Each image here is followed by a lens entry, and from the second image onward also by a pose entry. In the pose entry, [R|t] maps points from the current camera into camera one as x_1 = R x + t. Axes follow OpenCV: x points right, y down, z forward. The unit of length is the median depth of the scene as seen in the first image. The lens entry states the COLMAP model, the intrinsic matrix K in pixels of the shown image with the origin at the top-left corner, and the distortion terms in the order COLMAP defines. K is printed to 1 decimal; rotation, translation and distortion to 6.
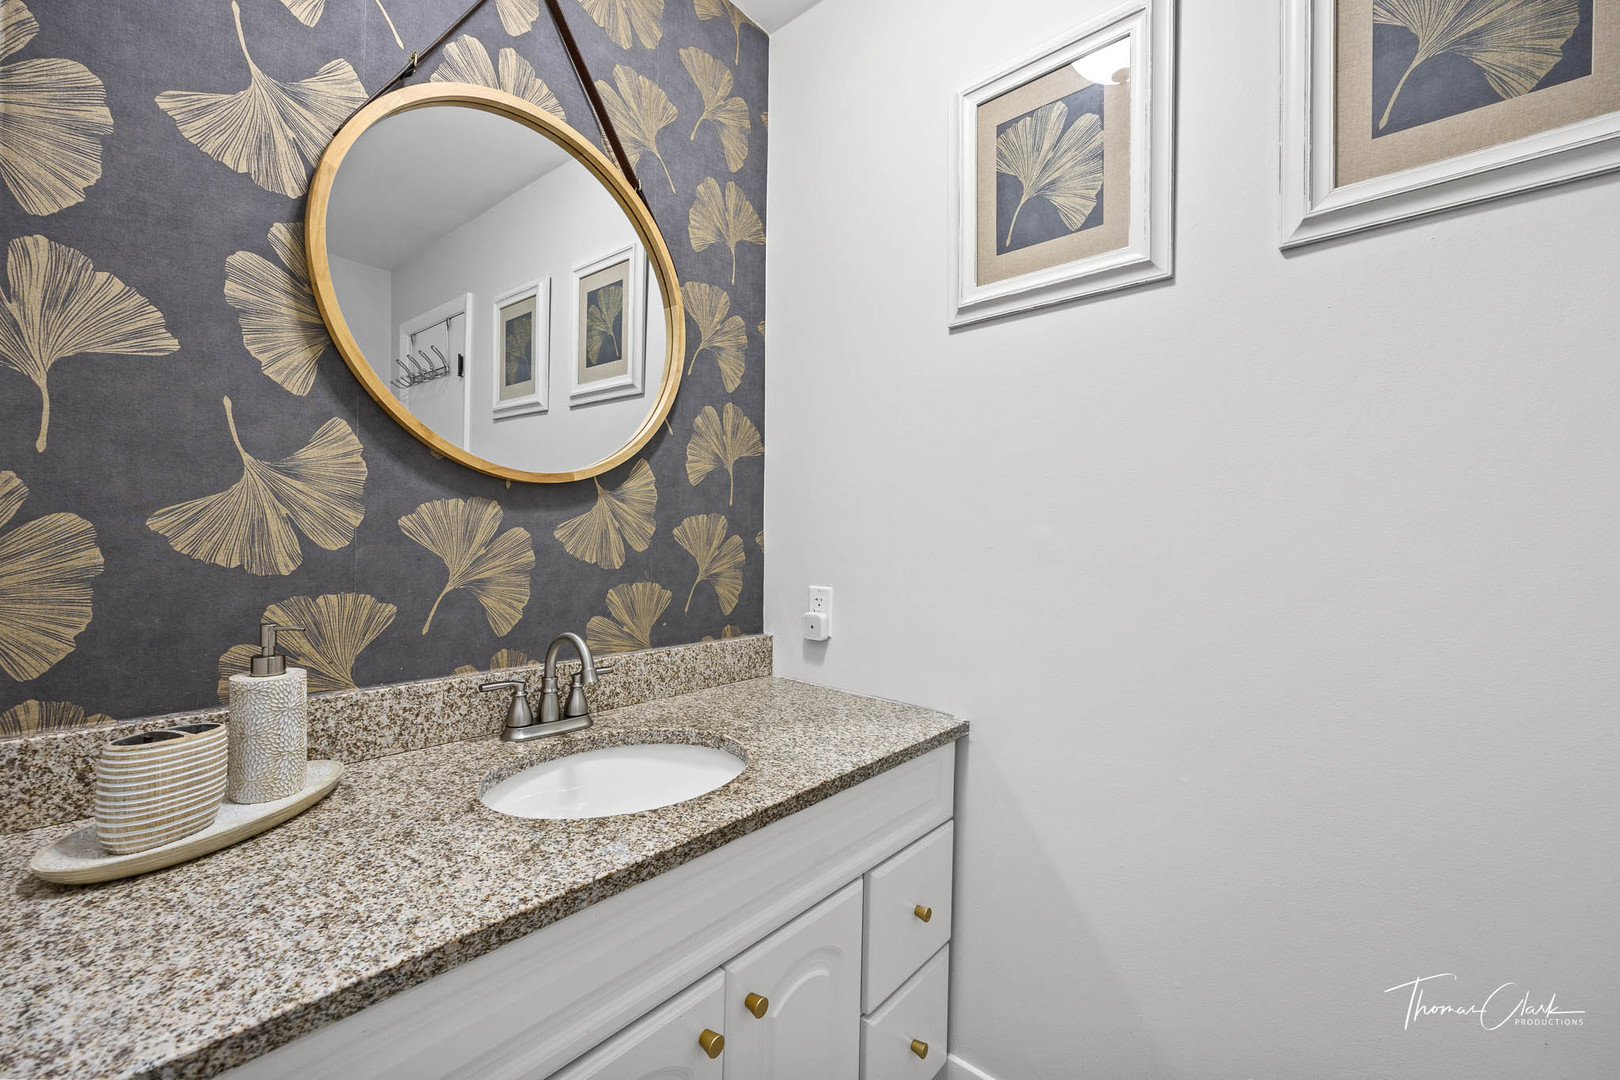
lens RADIAL K [[650.7, 0, 810.0], [0, 650.7, 540.0], [0, 0, 1]] dist [-0.006518, 0.000170]
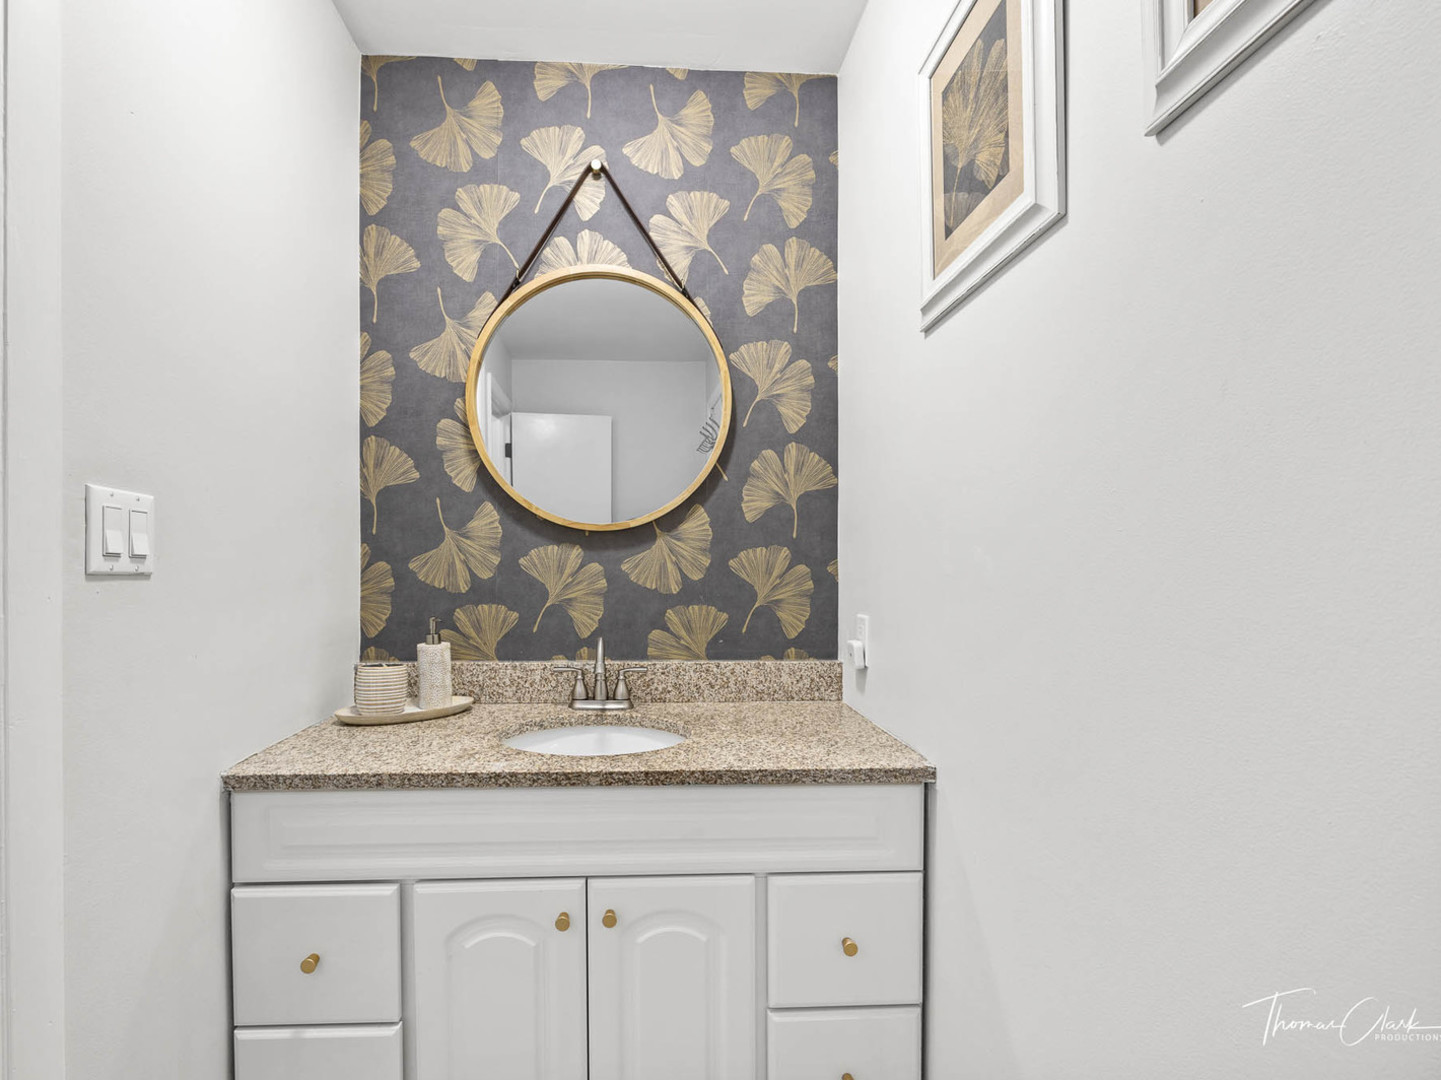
lens RADIAL K [[712.5, 0, 720.1], [0, 712.5, 575.9], [0, 0, 1]] dist [-0.009933, -0.000010]
pose [[0.680628, -0.008592, -0.732579, 0.867761], [0.011836, 0.999930, -0.000731, 0.013228], [0.732533, -0.008173, 0.680682, 0.135740]]
